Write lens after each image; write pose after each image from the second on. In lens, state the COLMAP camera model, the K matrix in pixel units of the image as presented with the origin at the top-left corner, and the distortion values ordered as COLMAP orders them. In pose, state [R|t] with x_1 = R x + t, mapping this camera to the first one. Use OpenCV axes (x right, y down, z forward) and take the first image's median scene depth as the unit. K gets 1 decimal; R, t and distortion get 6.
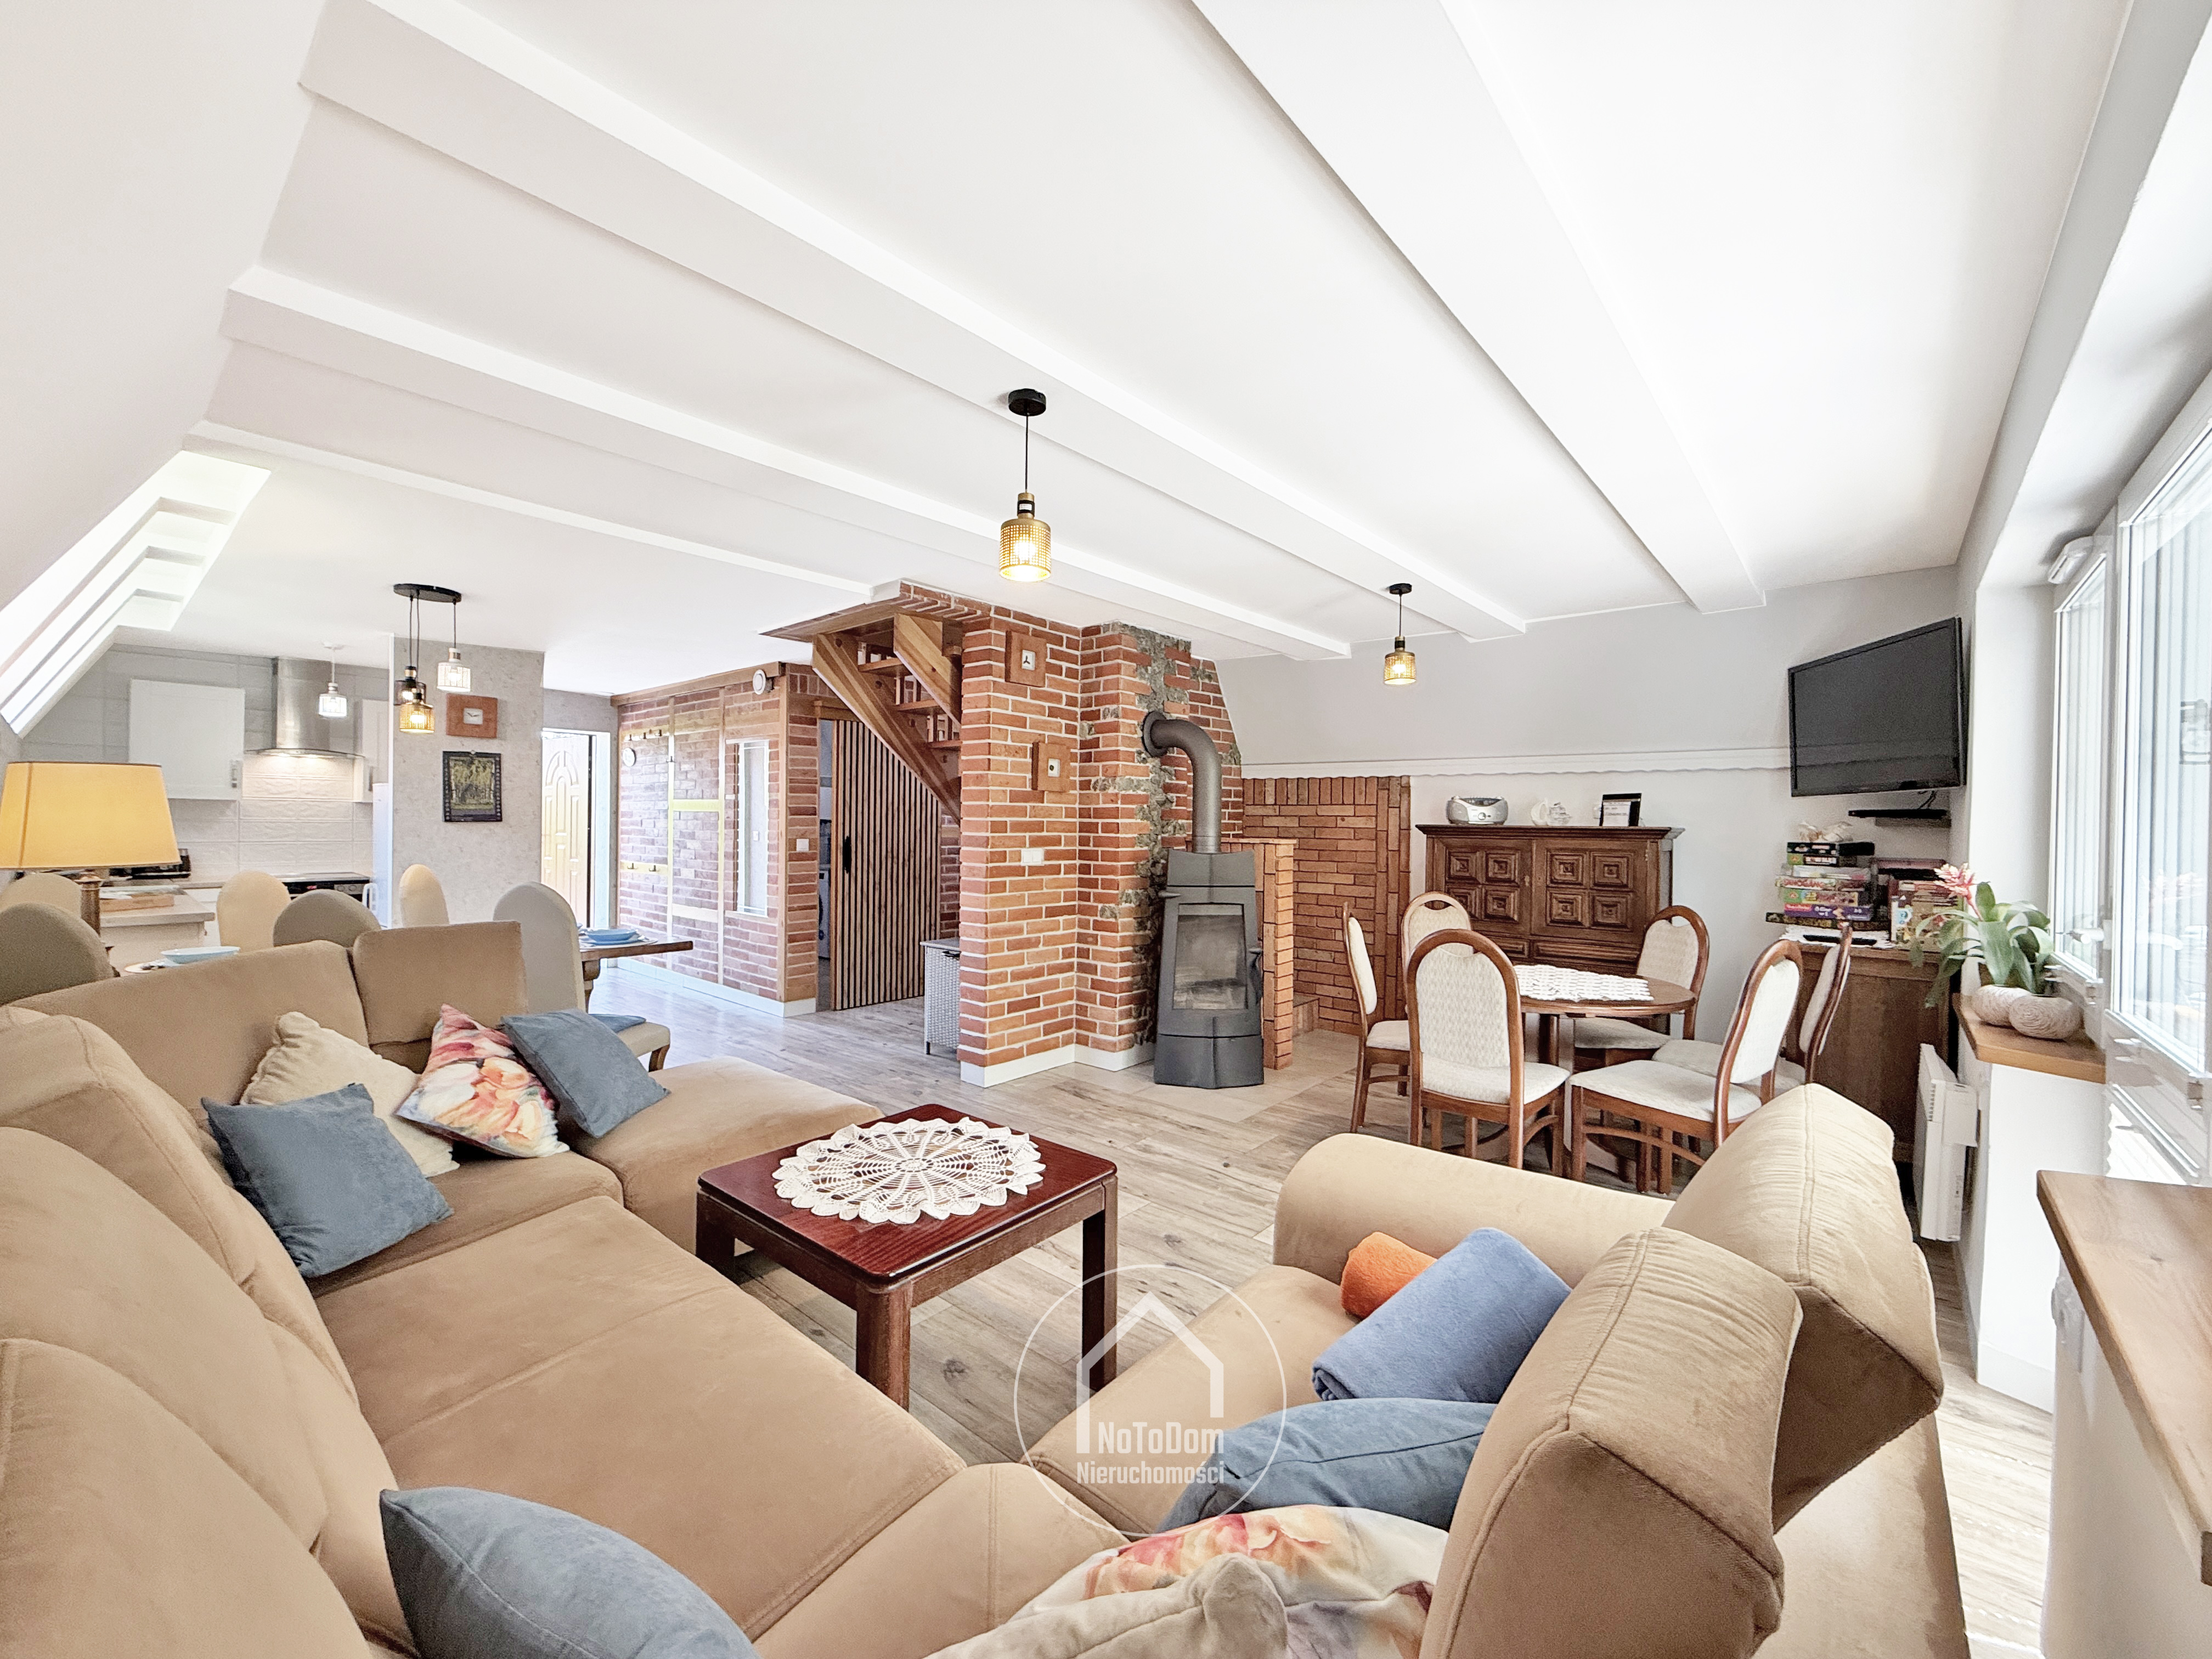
lens RADIAL K [[881.0, 0, 1100.4], [0, 881.0, 825.3], [0, 0, 1]] dist [-0.000457, -0.000227]
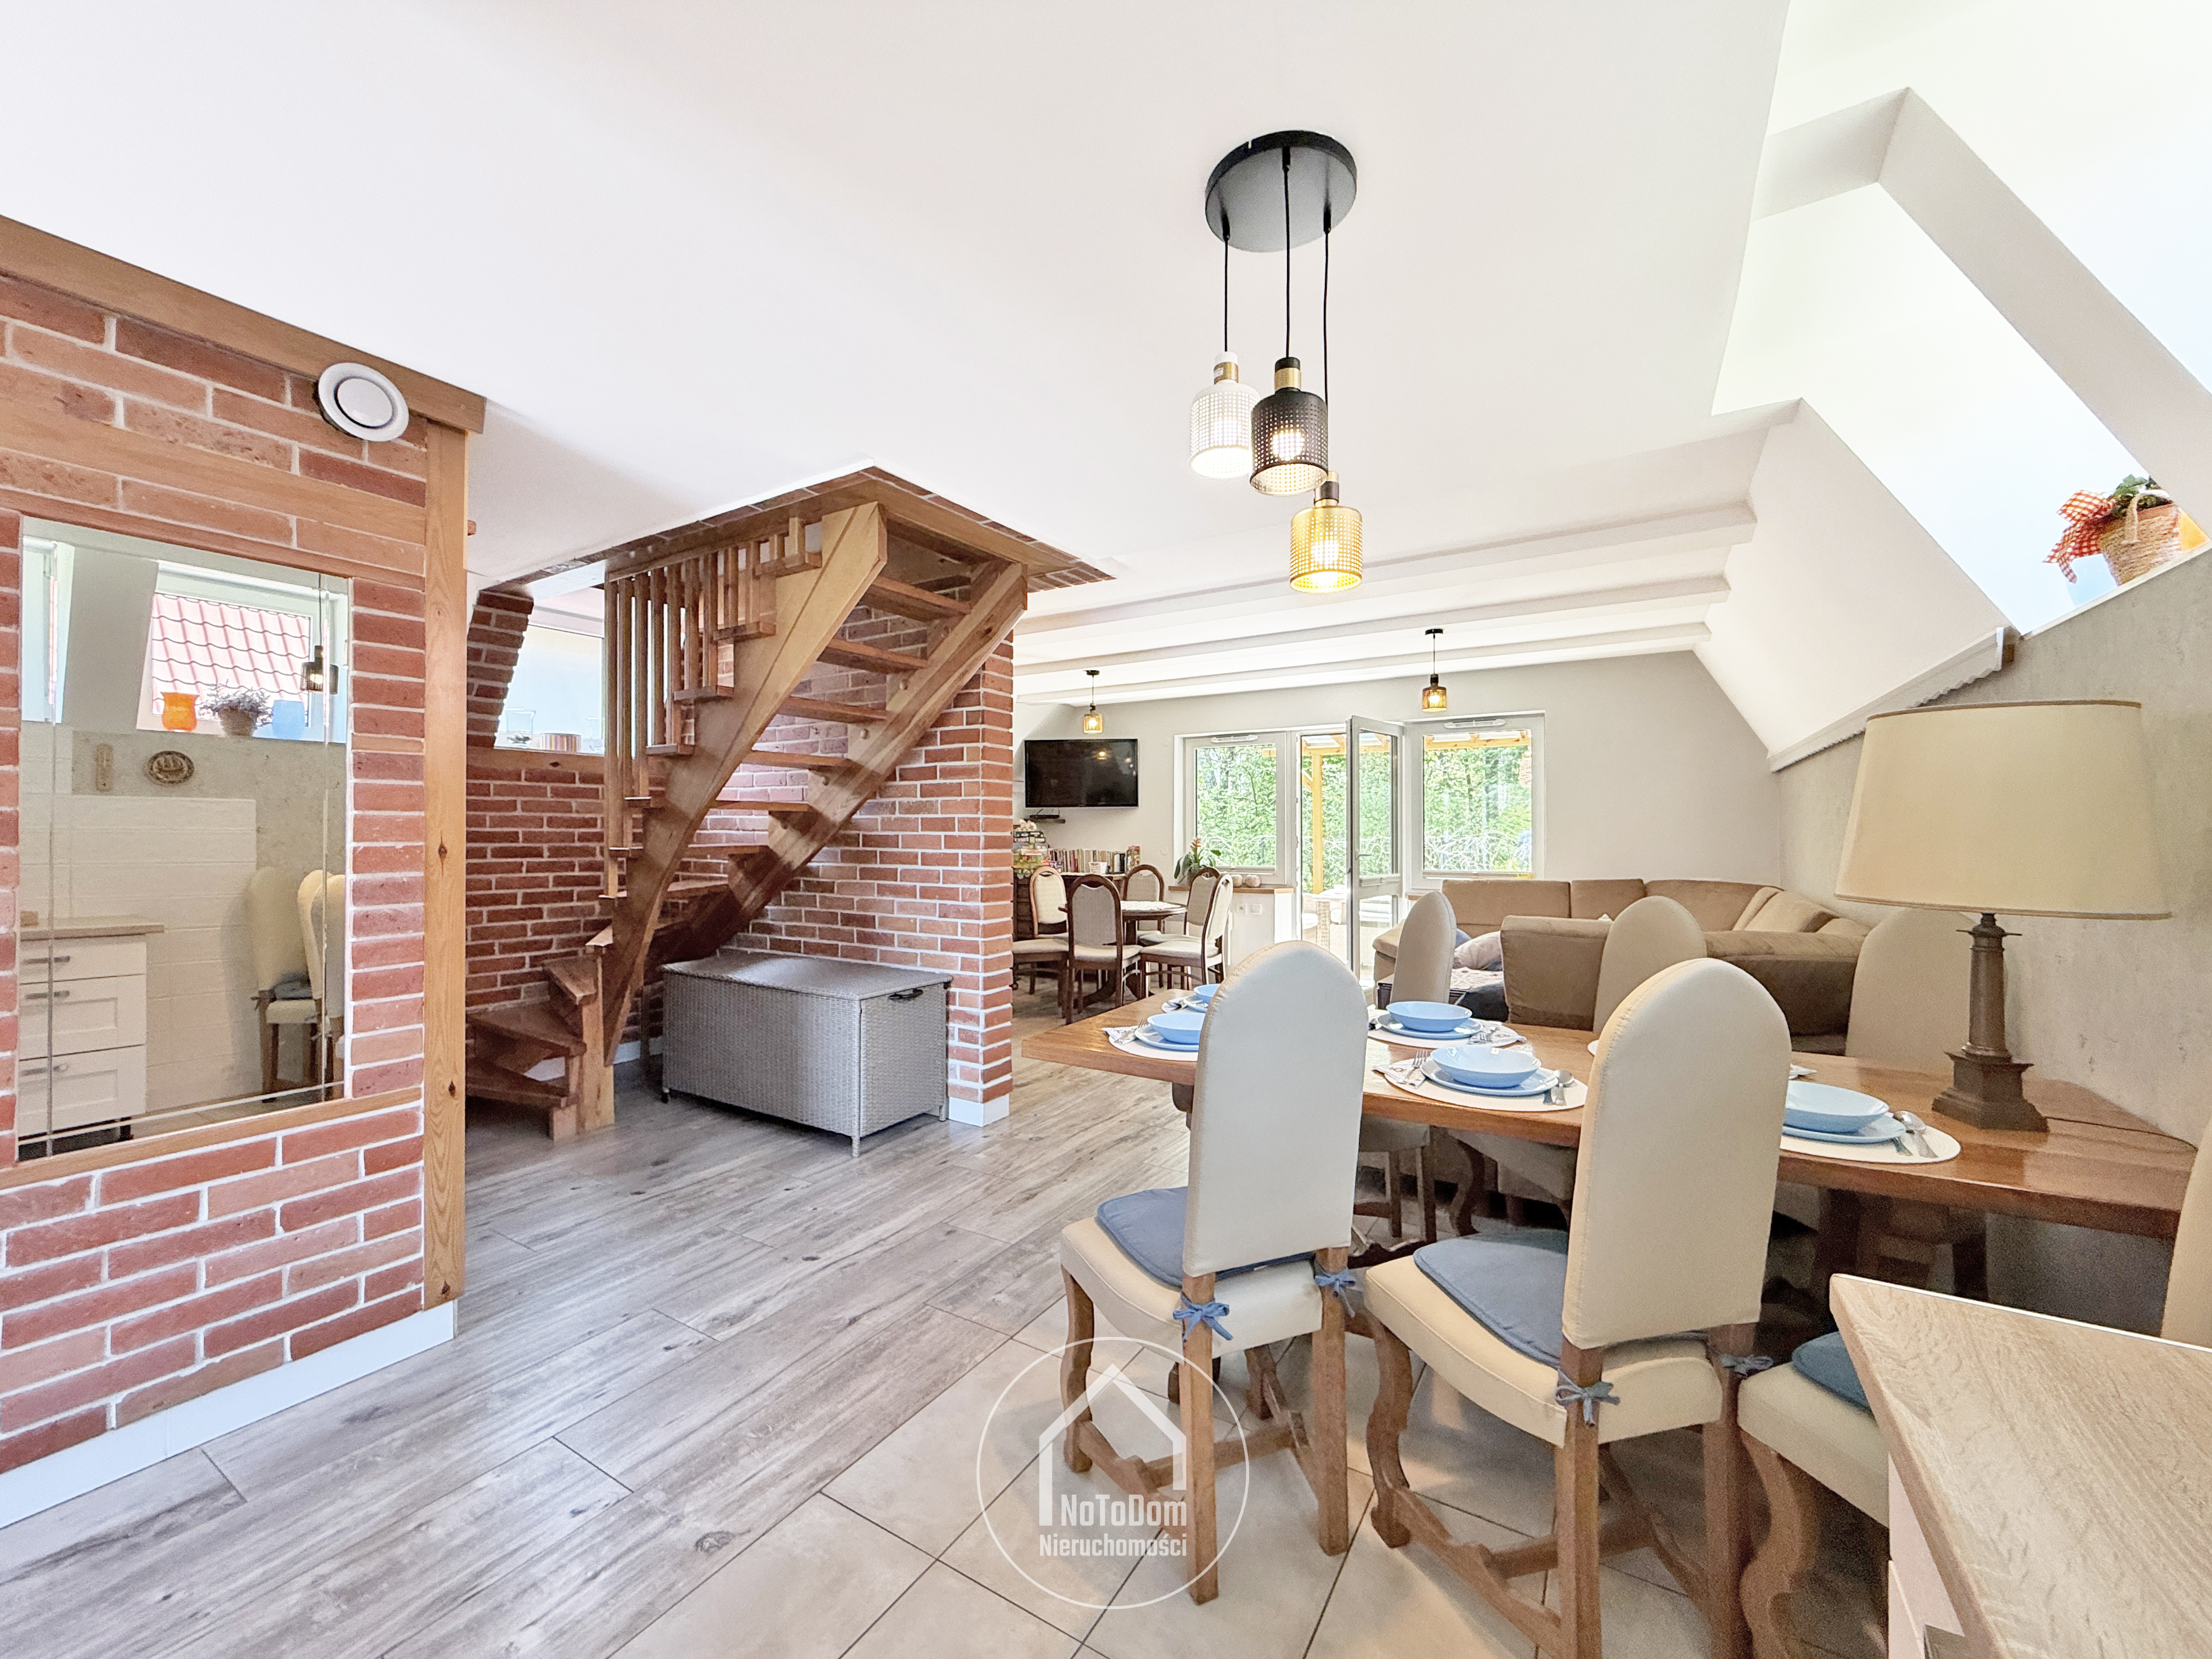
lens RADIAL K [[881.0, 0, 1100.8], [0, 881.0, 827.5], [0, 0, 1]] dist [-0.000457, -0.000227]
pose [[-0.161812, -0.007793, 0.986791, -0.939325], [0.000388, 0.999968, 0.007960, -0.003414], [-0.986822, 0.001671, -0.161804, 0.956393]]
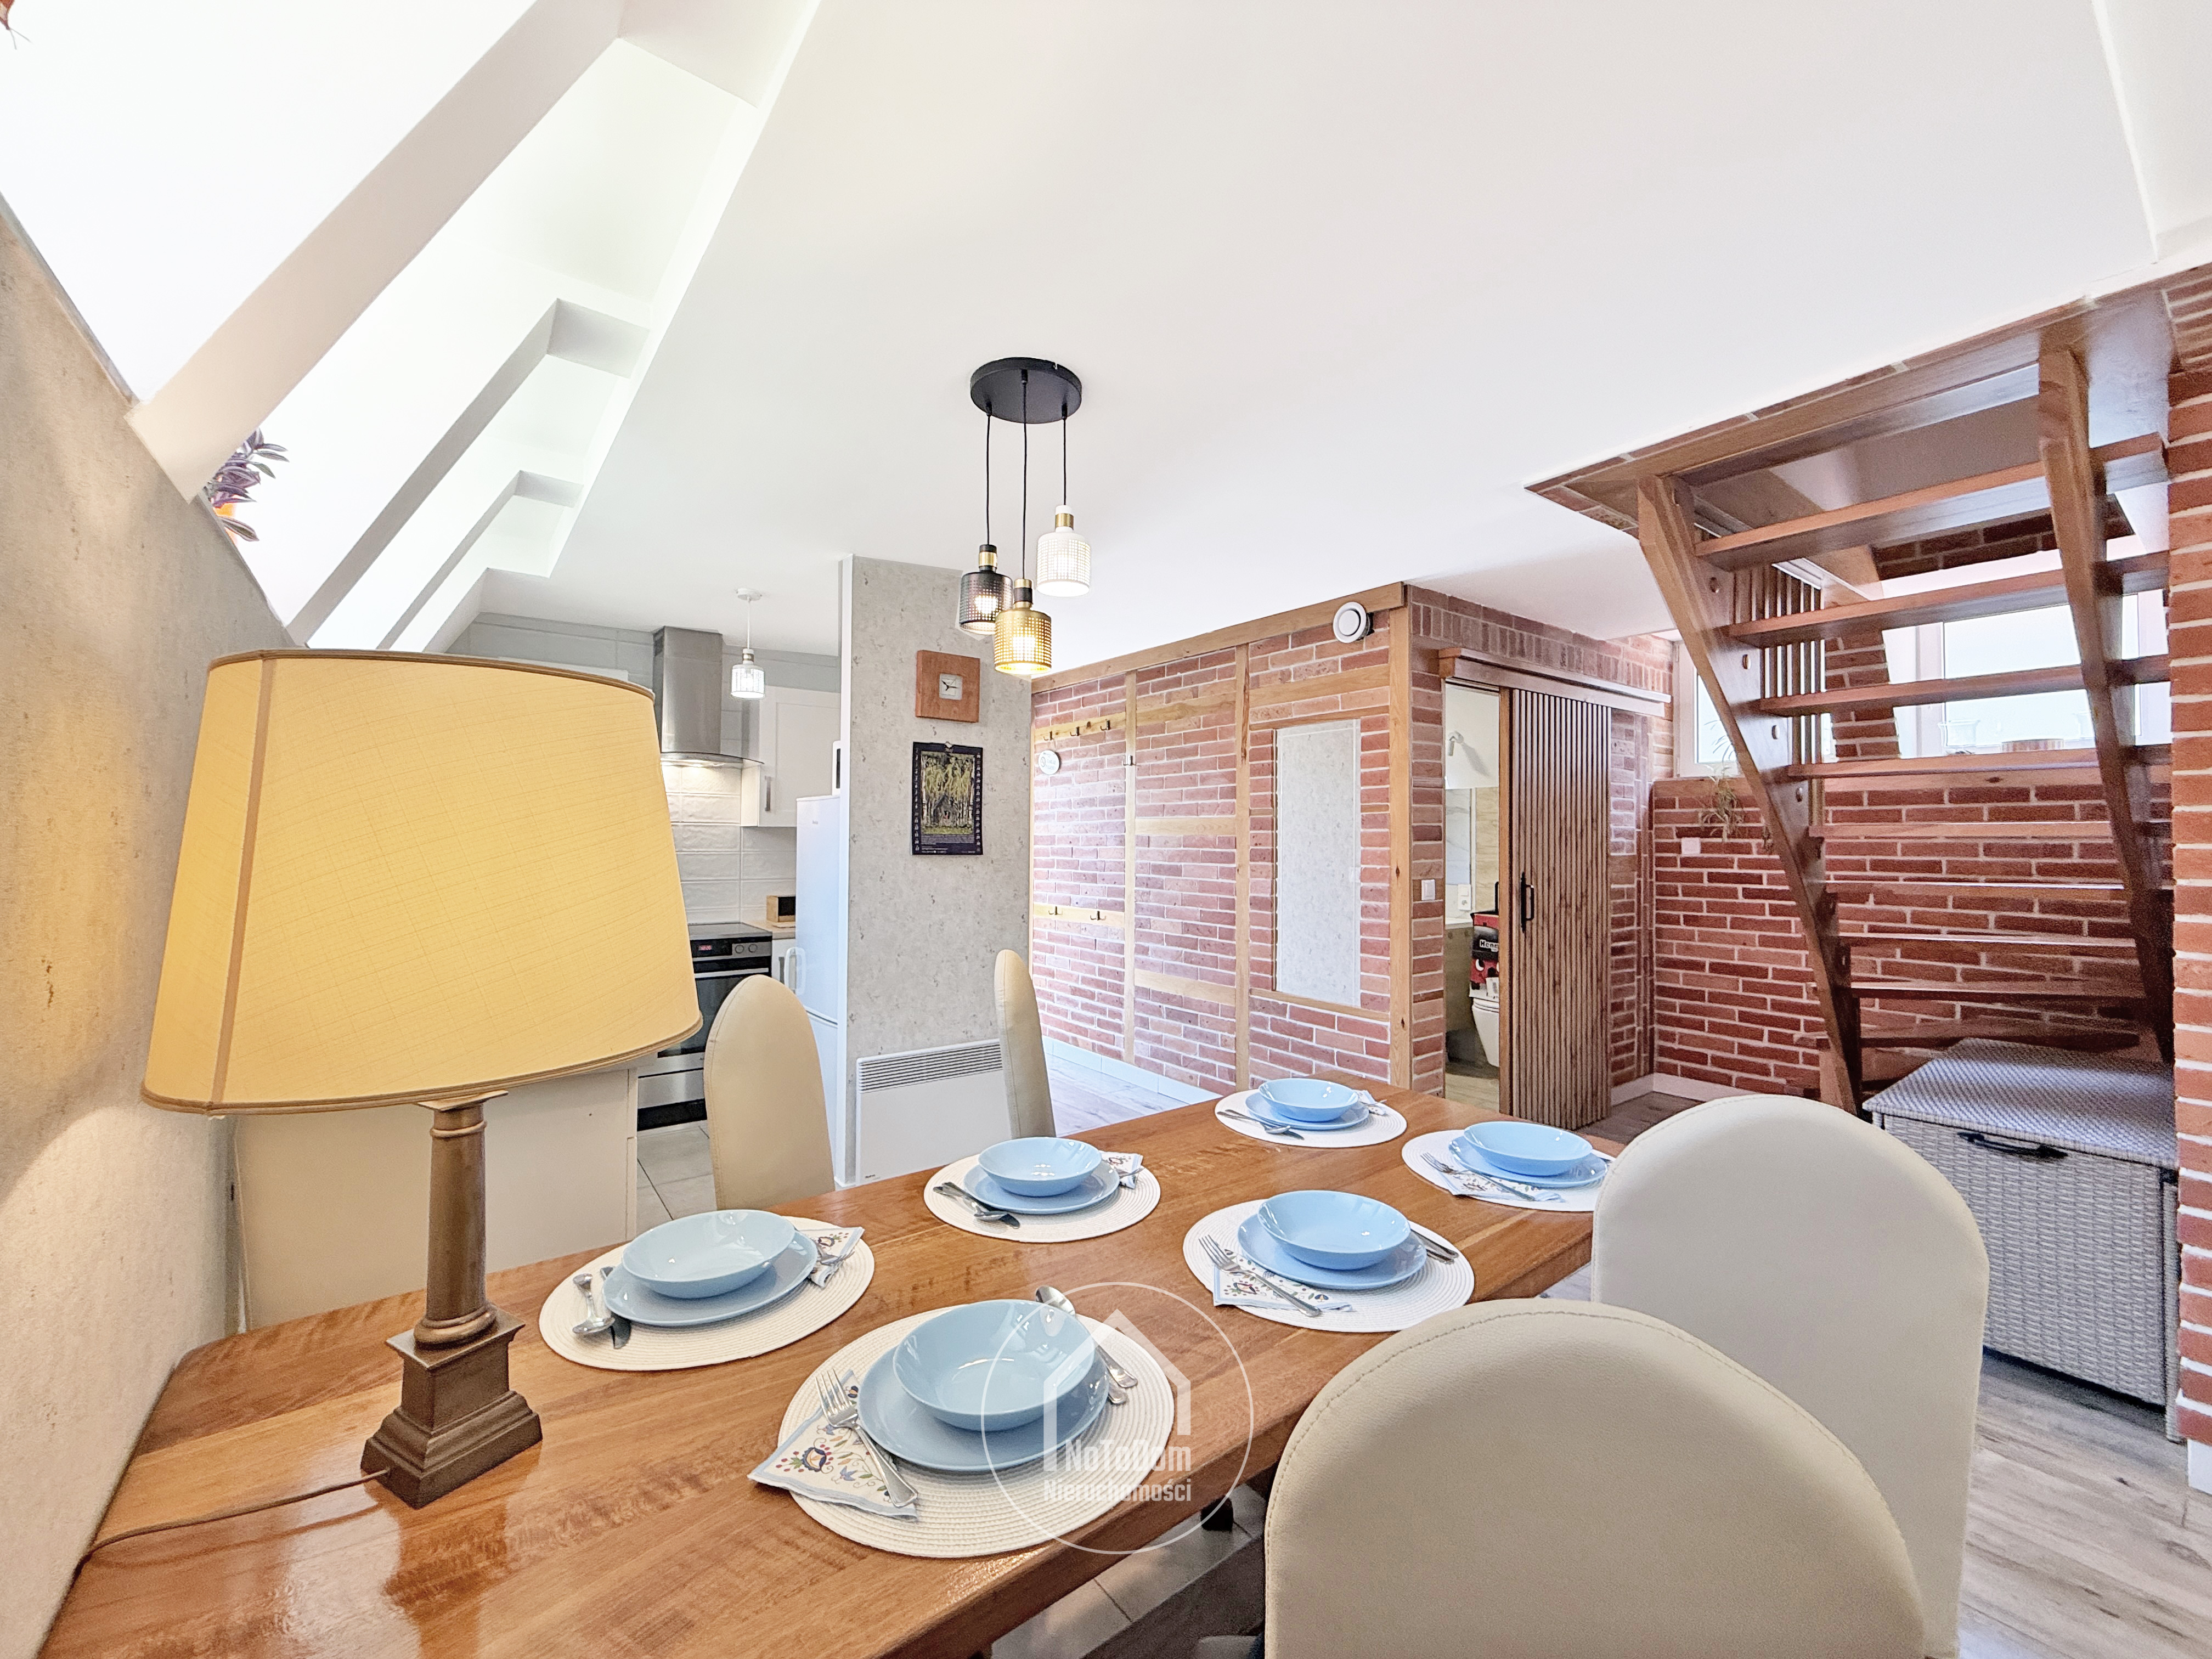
lens RADIAL K [[881.0, 0, 1100.8], [0, 881.0, 819.2], [0, 0, 1]] dist [-0.000457, -0.000227]
pose [[0.976888, -0.013691, -0.213311, -0.523782], [0.007092, 0.999473, -0.031673, -0.009725], [0.213632, 0.029429, 0.976471, 0.454187]]
